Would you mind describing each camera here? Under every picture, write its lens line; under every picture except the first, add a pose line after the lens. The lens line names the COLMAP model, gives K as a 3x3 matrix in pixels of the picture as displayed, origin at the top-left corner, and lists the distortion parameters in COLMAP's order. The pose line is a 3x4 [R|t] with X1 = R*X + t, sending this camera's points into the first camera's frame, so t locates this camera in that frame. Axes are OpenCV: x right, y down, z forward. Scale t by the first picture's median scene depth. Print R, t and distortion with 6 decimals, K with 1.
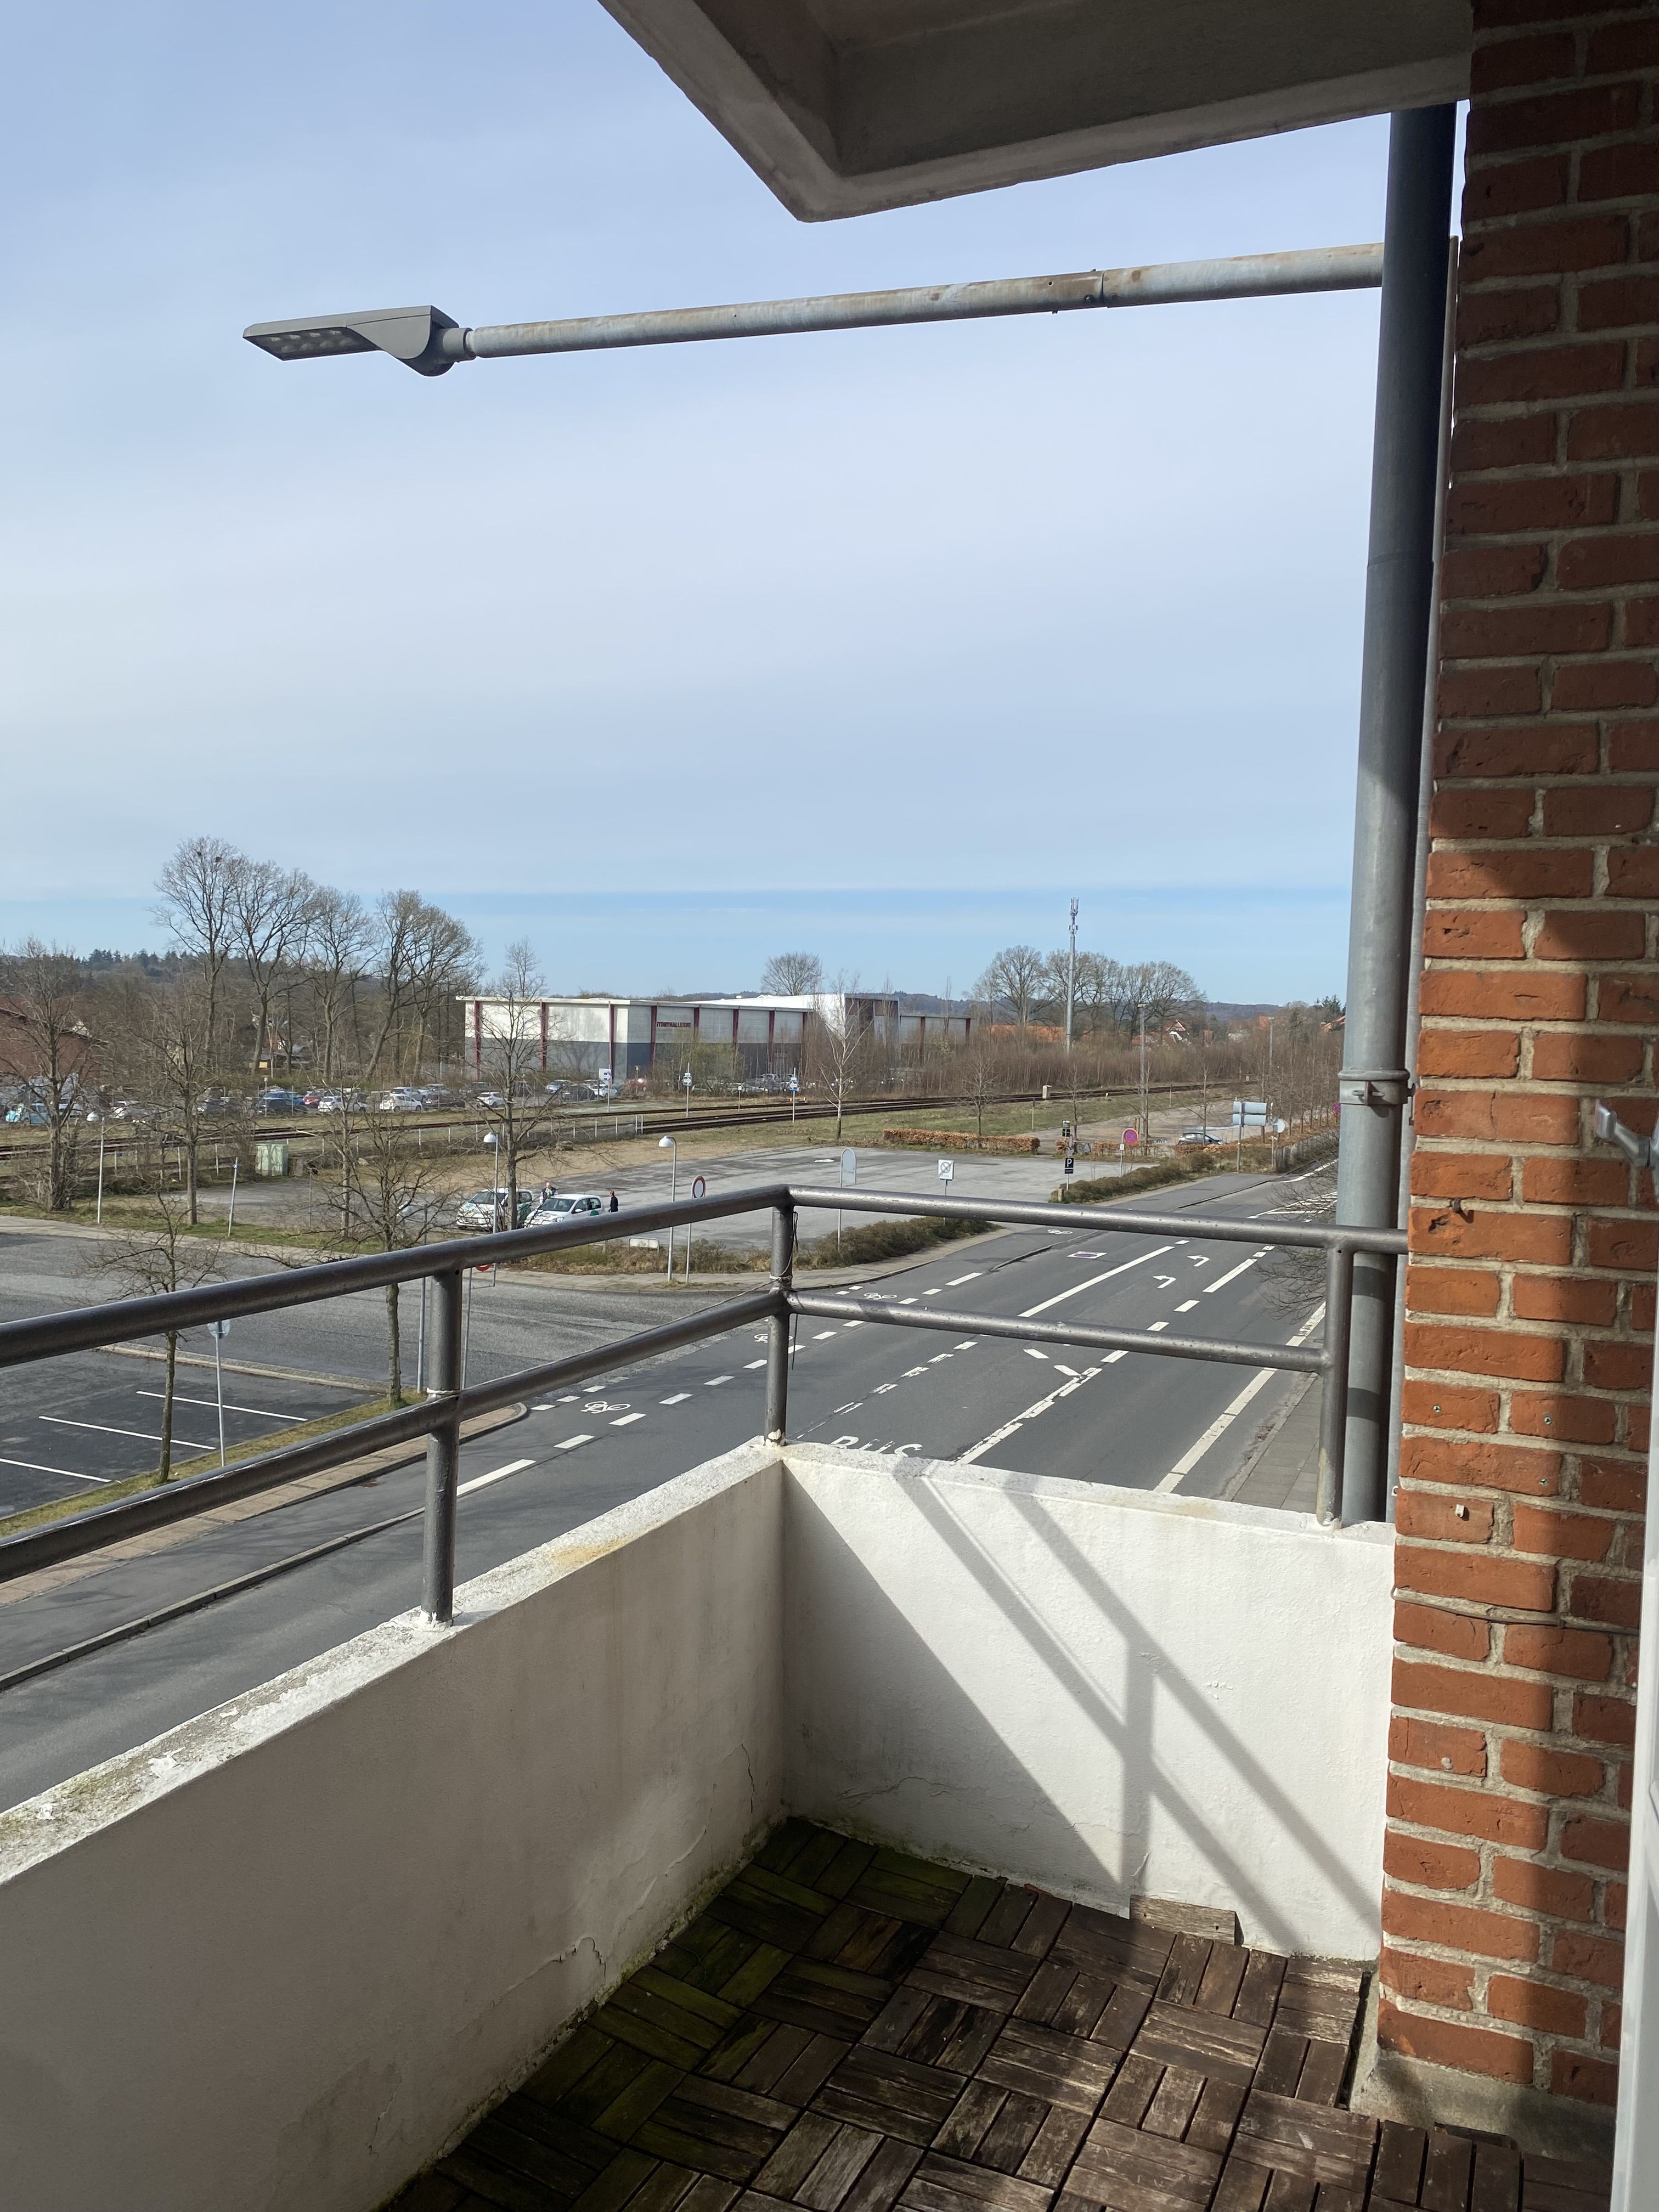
lens RADIAL K [[1669.5, 0, 829.0], [0, 1669.5, 1104.7], [0, 0, 1]] dist [0.002435, -0.000975]
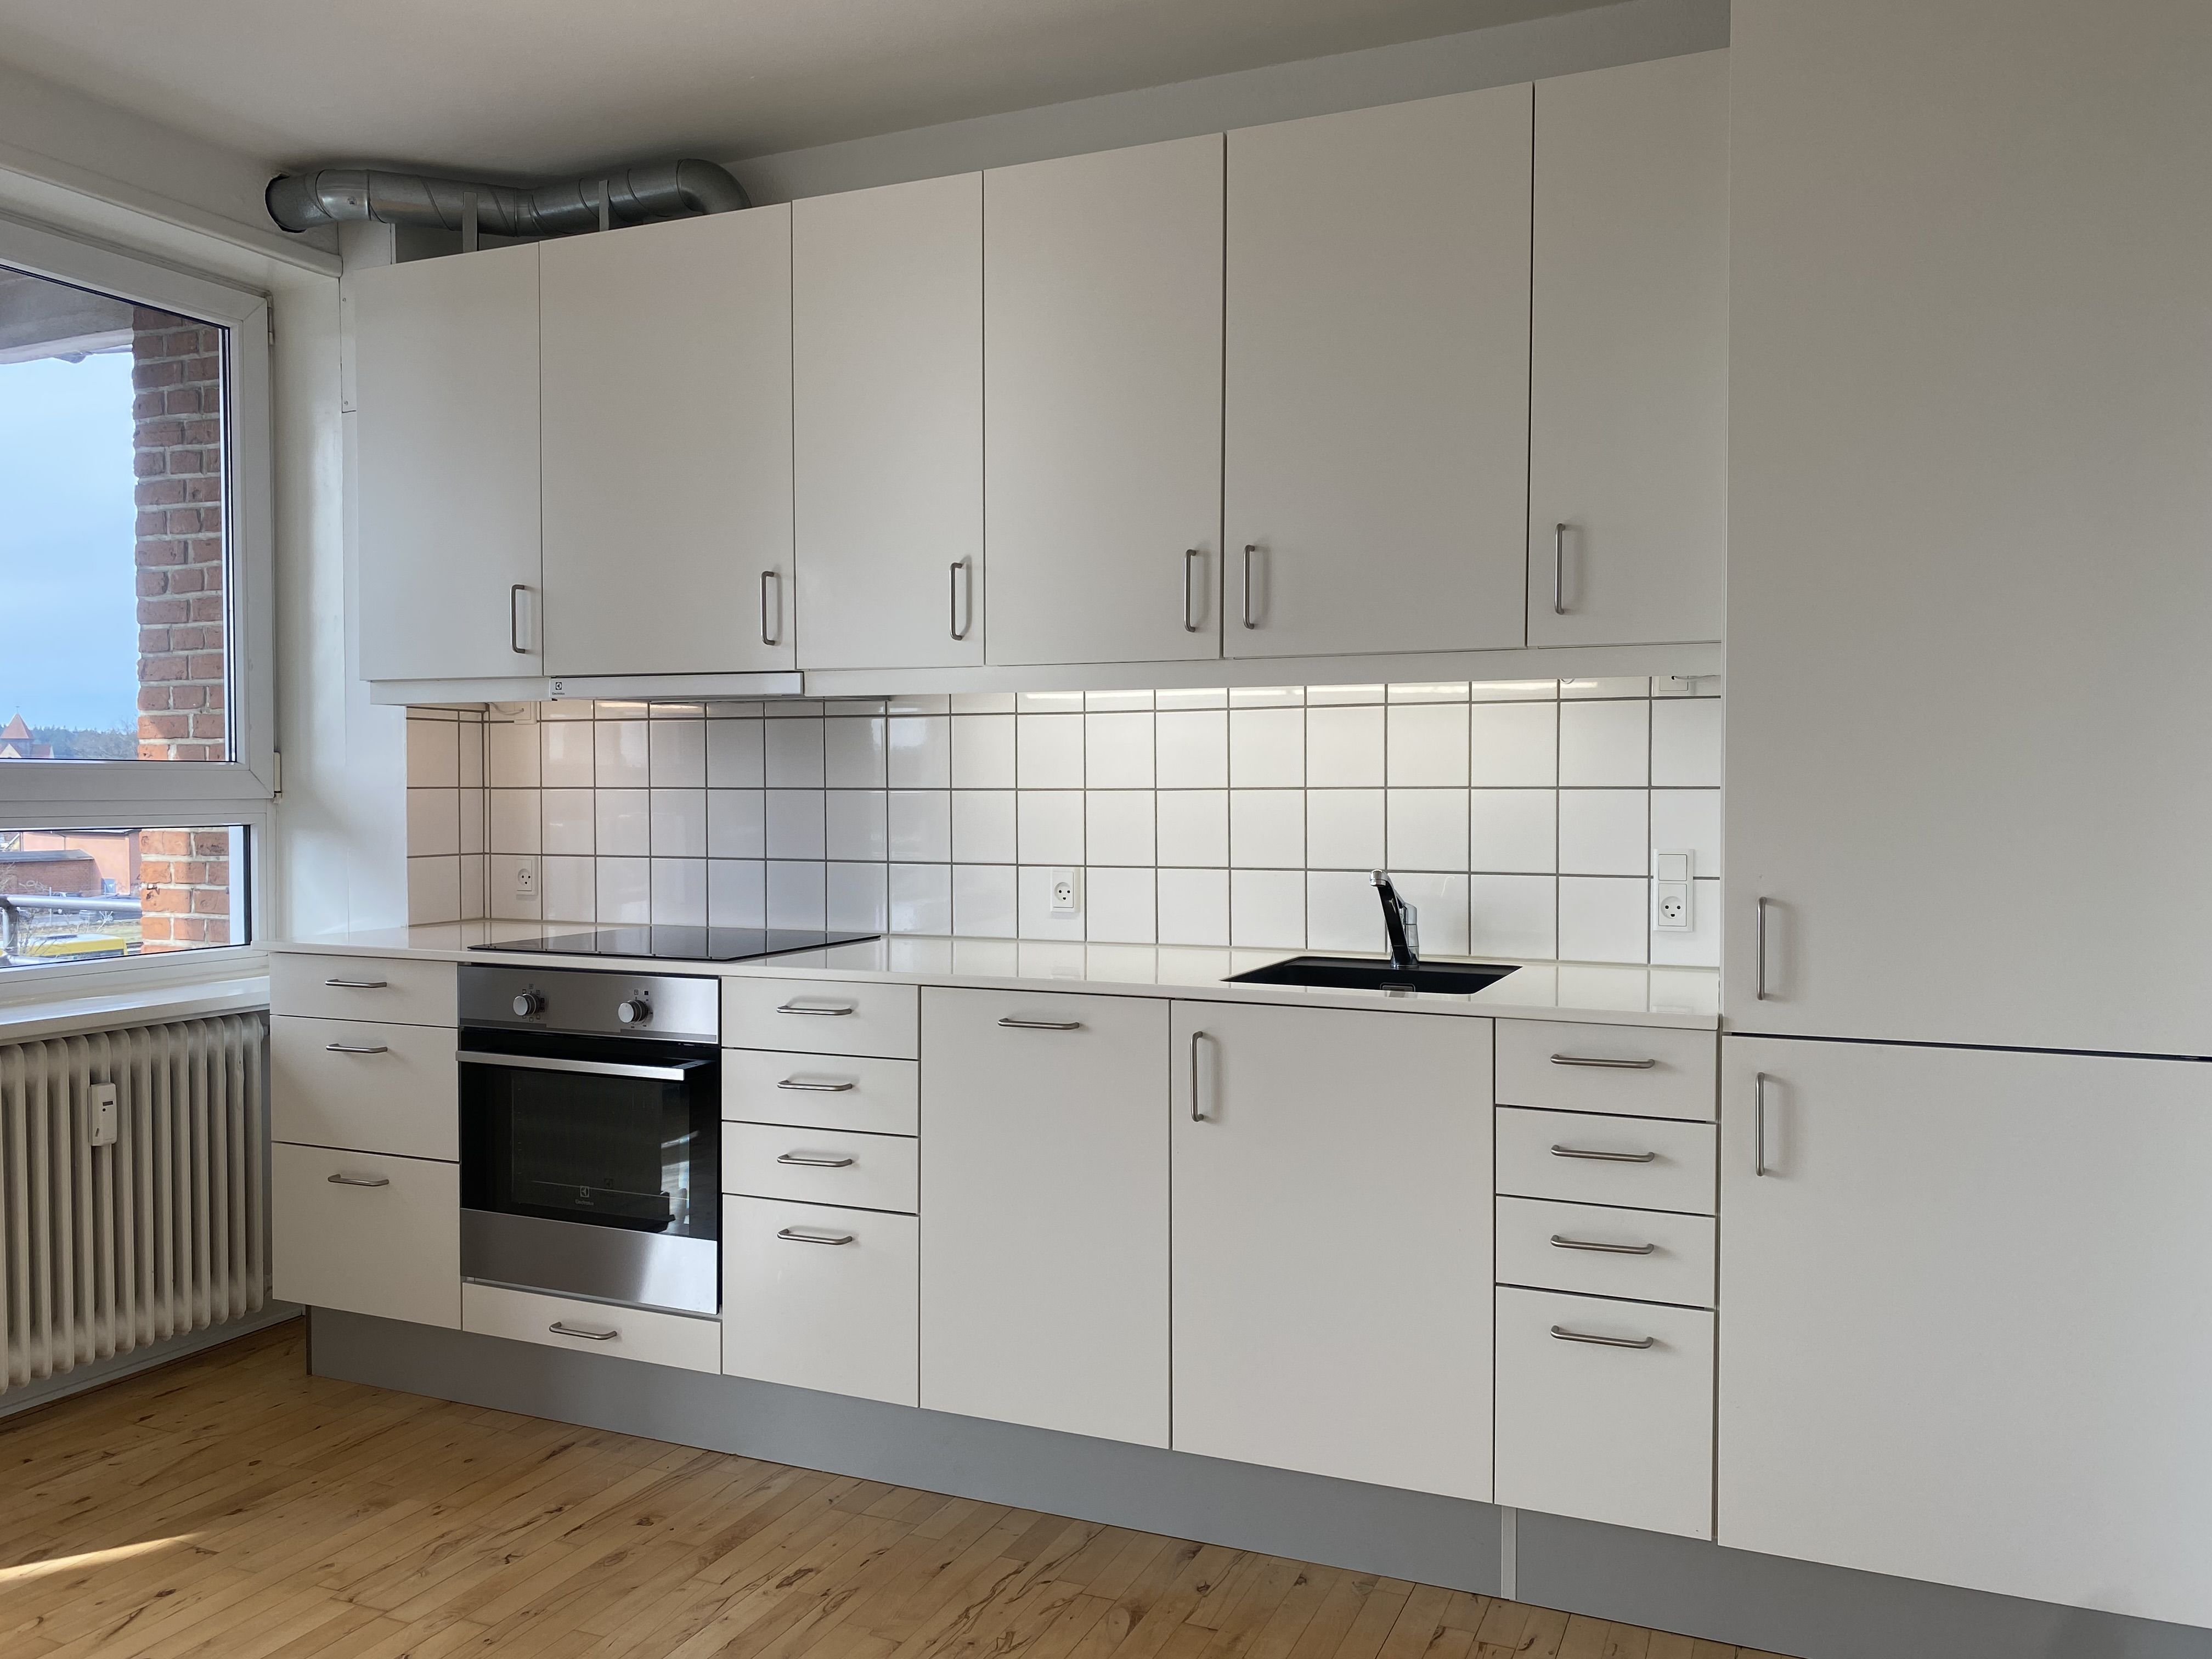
lens RADIAL K [[1669.5, 0, 1110.7], [0, 1669.5, 829.8], [0, 0, 1]] dist [0.002435, -0.000975]
pose [[0.999312, -0.036950, 0.003203, 1.598885], [0.037006, 0.999116, -0.019936, 0.077255], [-0.002463, 0.020041, 0.999796, -1.108844]]
